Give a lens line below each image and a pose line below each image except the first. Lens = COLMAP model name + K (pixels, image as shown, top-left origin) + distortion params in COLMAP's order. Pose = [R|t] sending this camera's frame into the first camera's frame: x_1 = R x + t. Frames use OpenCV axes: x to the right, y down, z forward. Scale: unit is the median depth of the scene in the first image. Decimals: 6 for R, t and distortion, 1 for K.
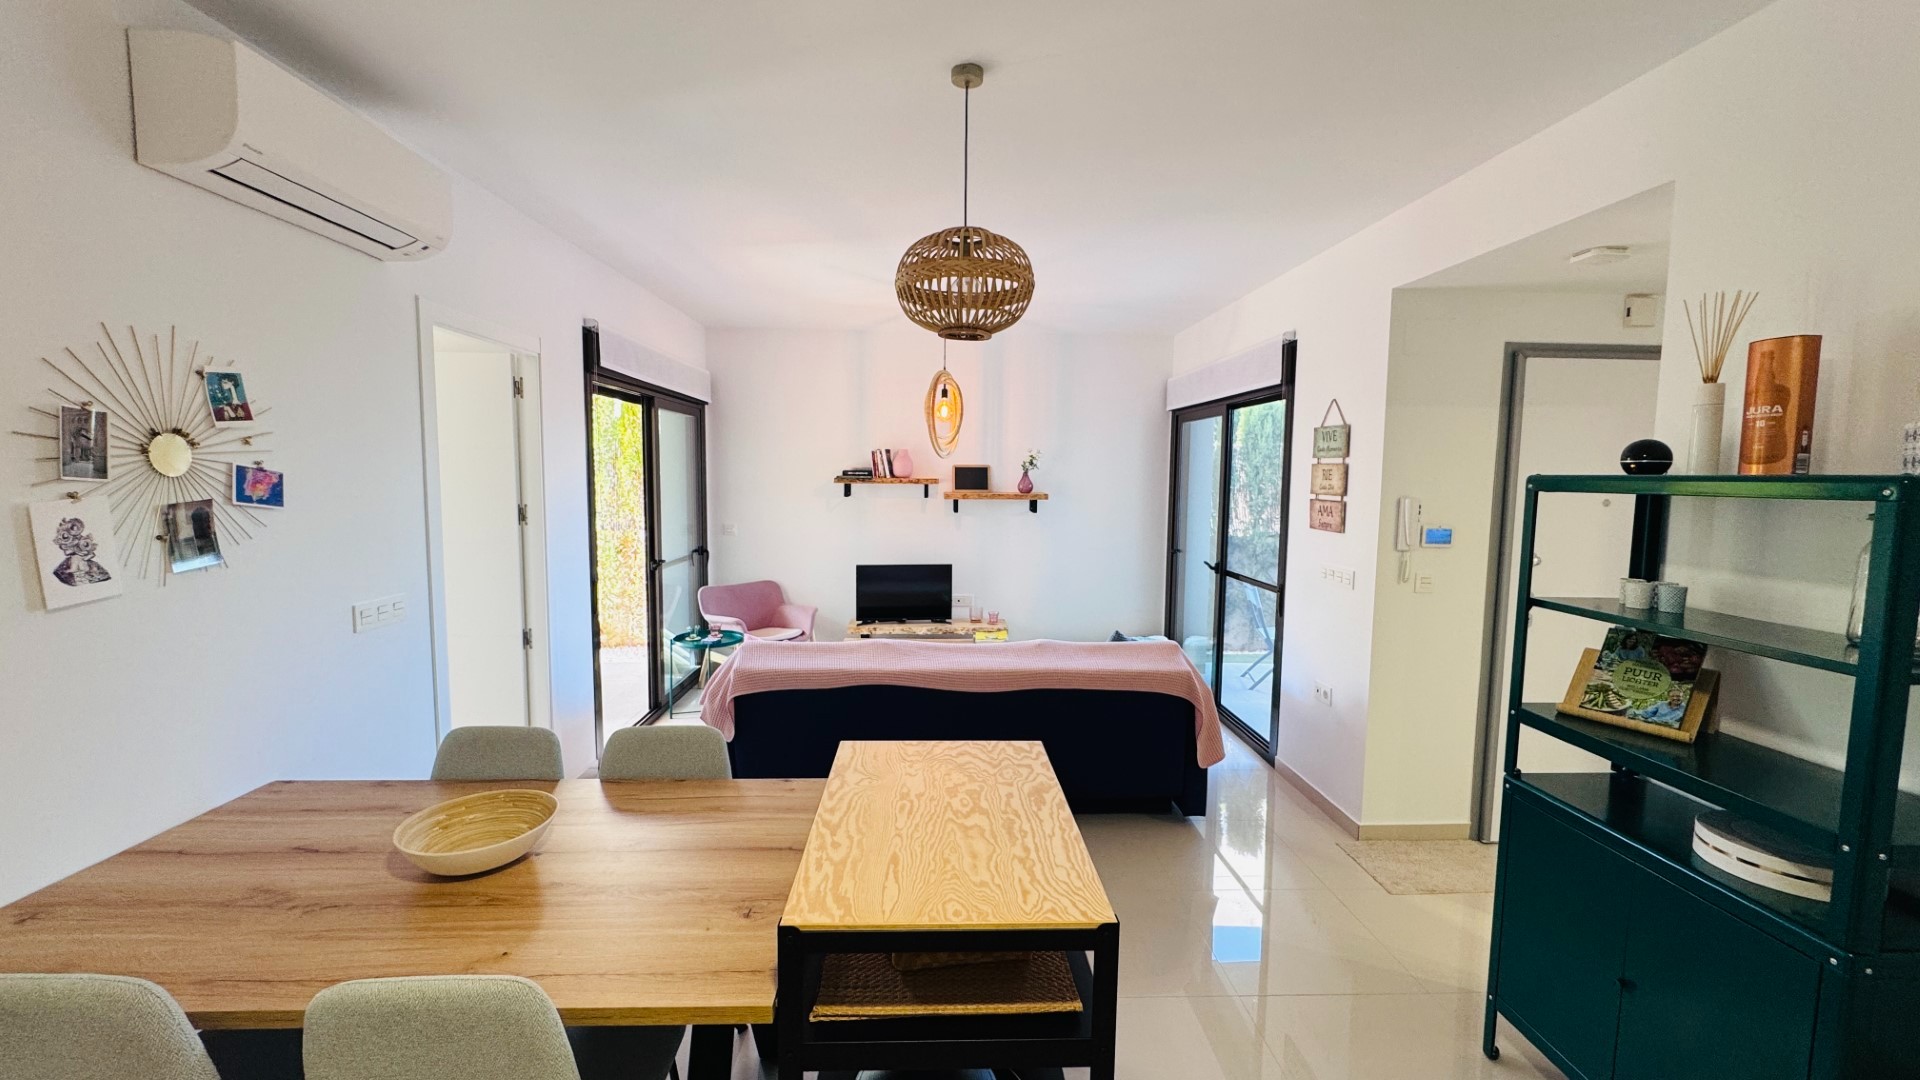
lens RADIAL K [[763.1, 0, 959.2], [0, 763.1, 539.0], [0, 0, 1]] dist [-0.001680, -0.000418]
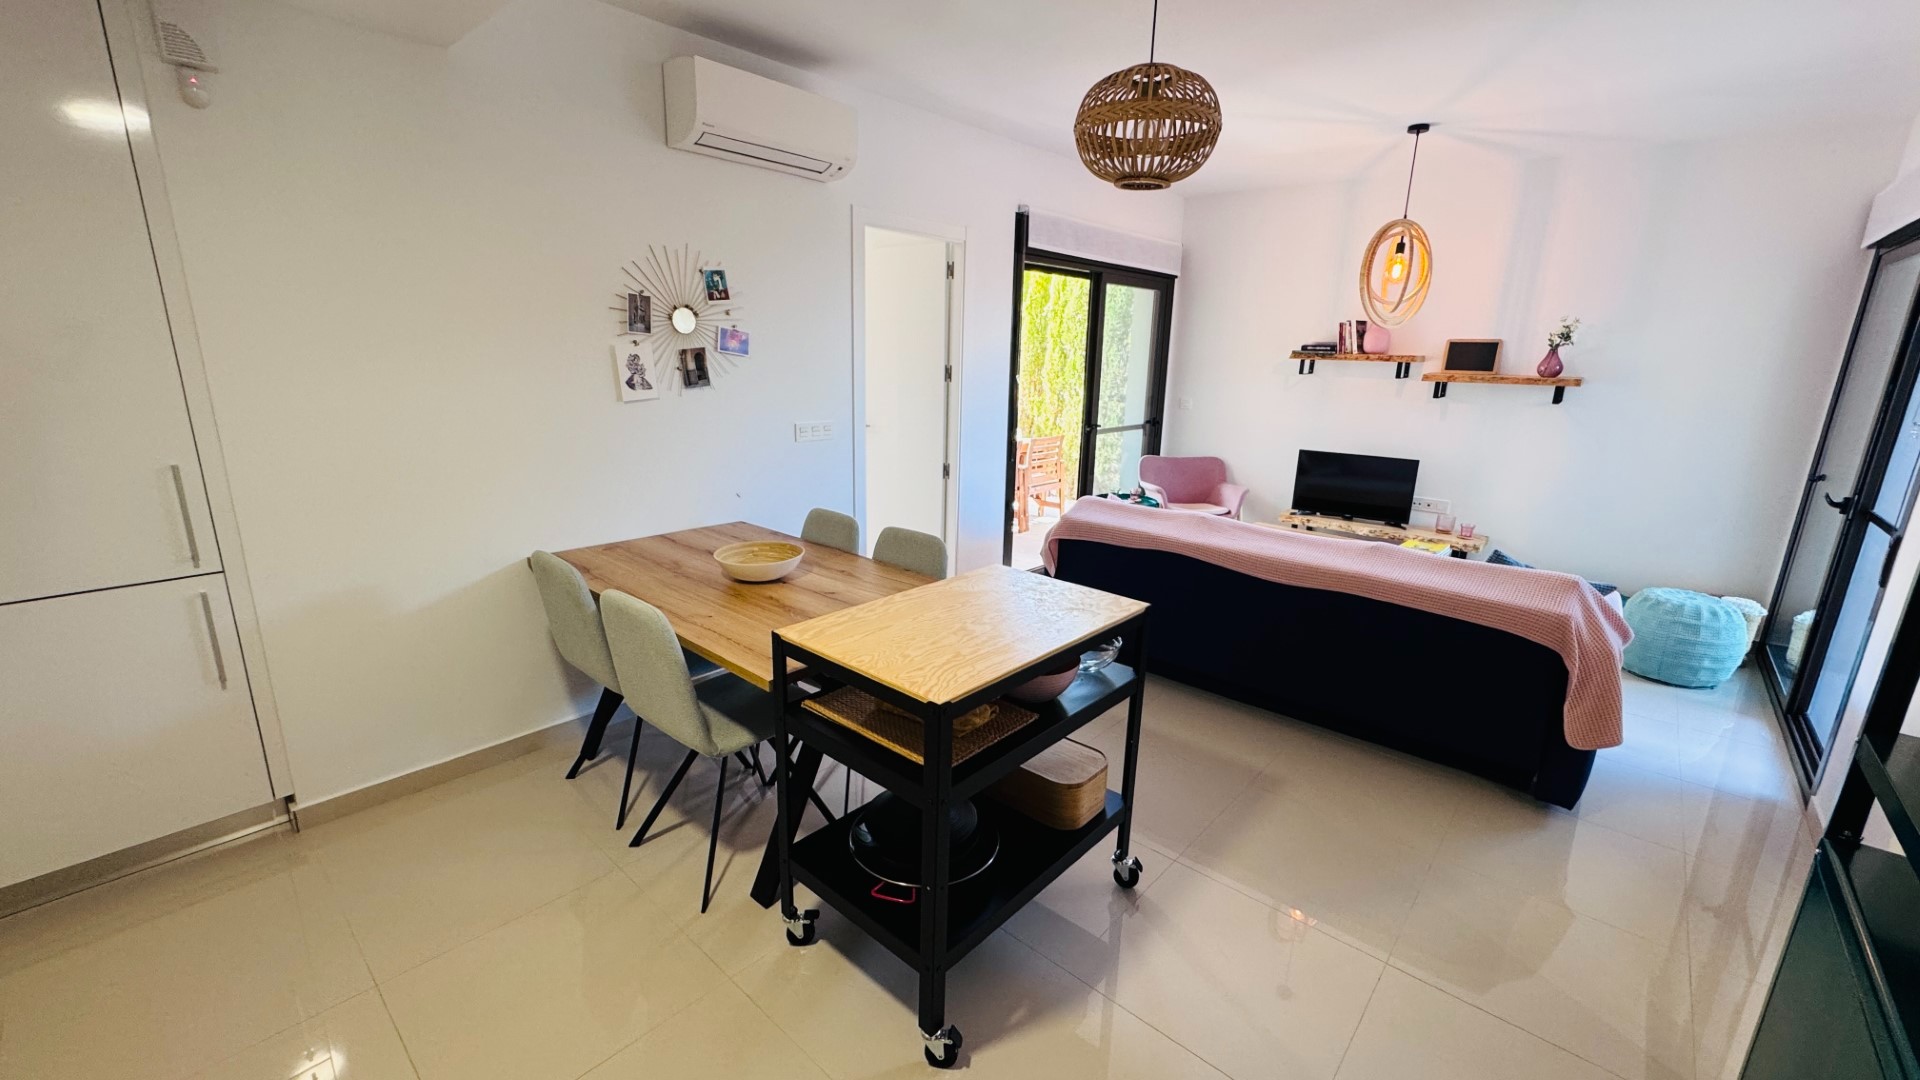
lens RADIAL K [[763.1, 0, 959.2], [0, 763.1, 539.0], [0, 0, 1]] dist [-0.001680, -0.000418]
pose [[0.722435, 0.174805, -0.668977, 0.615602], [-0.073999, 0.981505, 0.176556, 0.023418], [0.687467, -0.078047, 0.722009, 0.114104]]
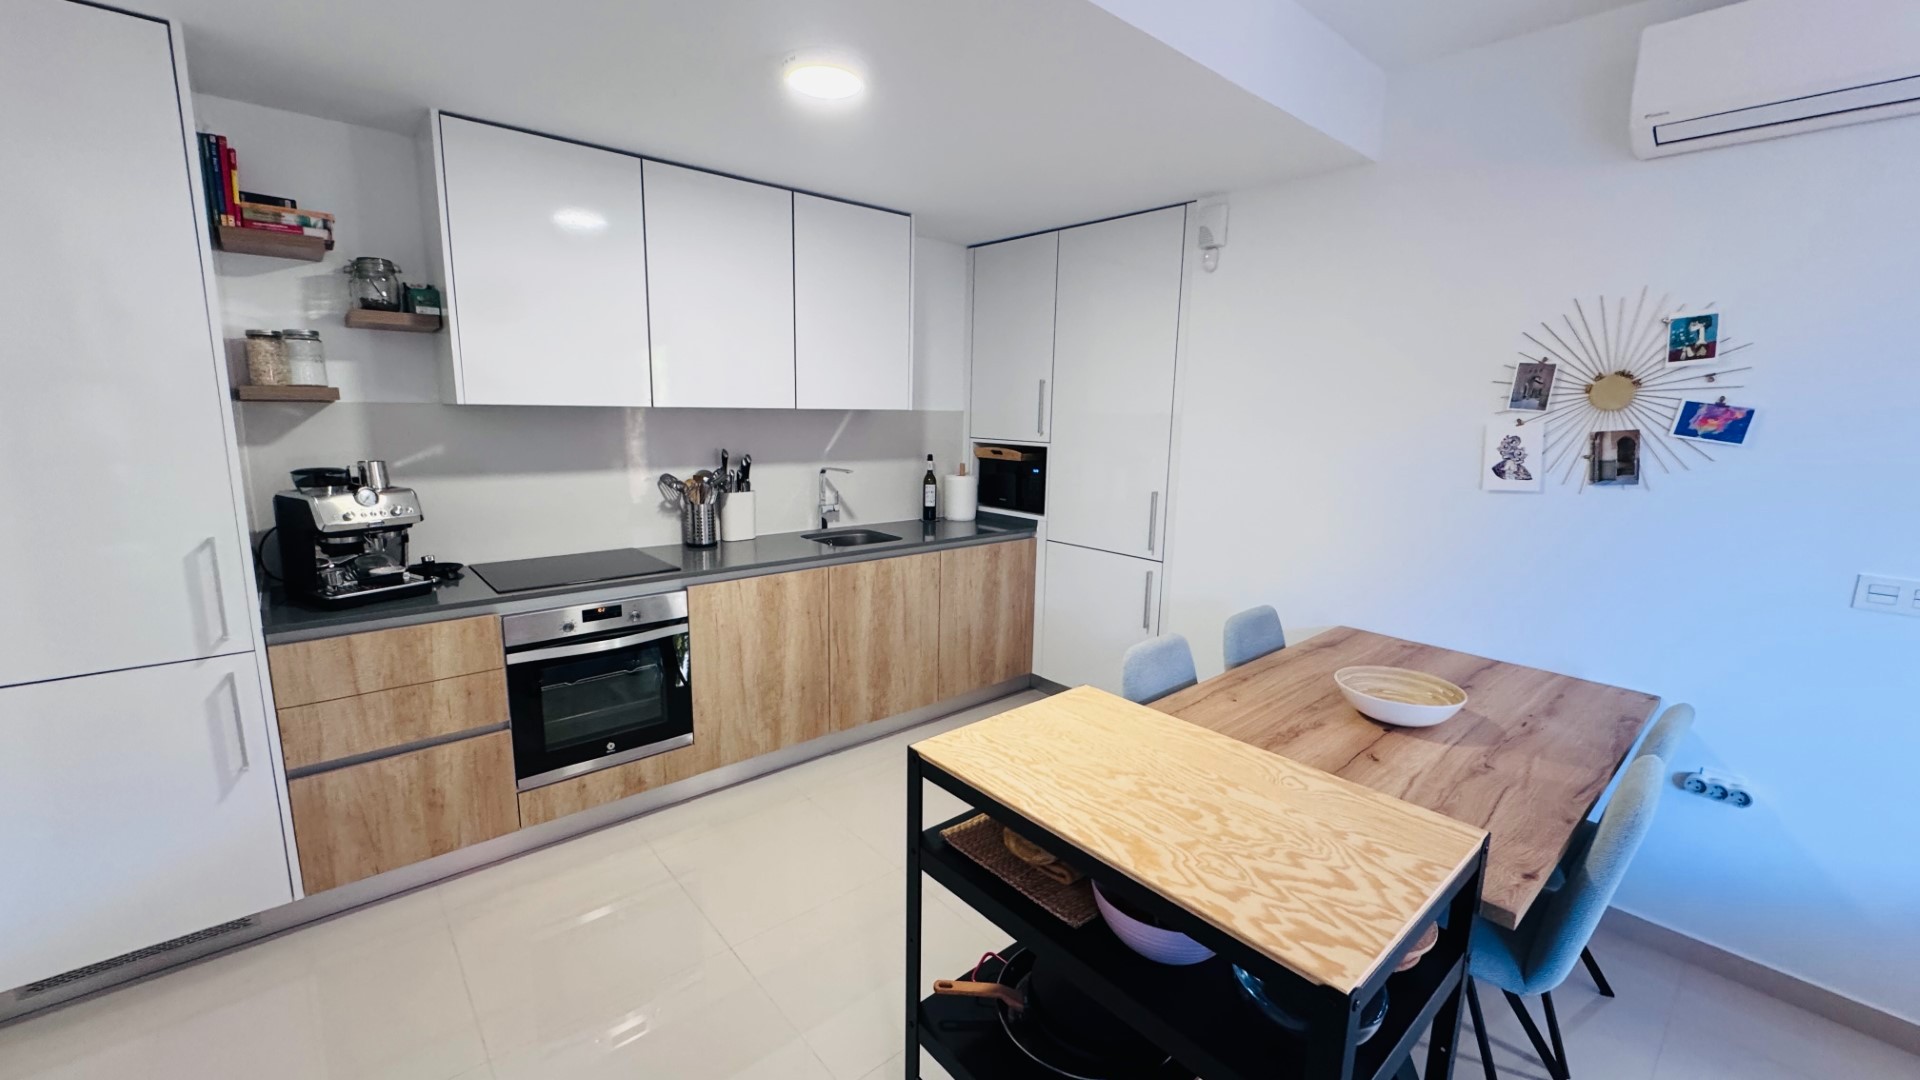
lens RADIAL K [[763.1, 0, 959.2], [0, 763.1, 539.0], [0, 0, 1]] dist [-0.001680, -0.000418]
pose [[-0.776112, 0.081623, -0.625290, 0.554151], [-0.082219, 0.970025, 0.228674, -0.067536], [0.625212, 0.228887, -0.746137, 1.185803]]
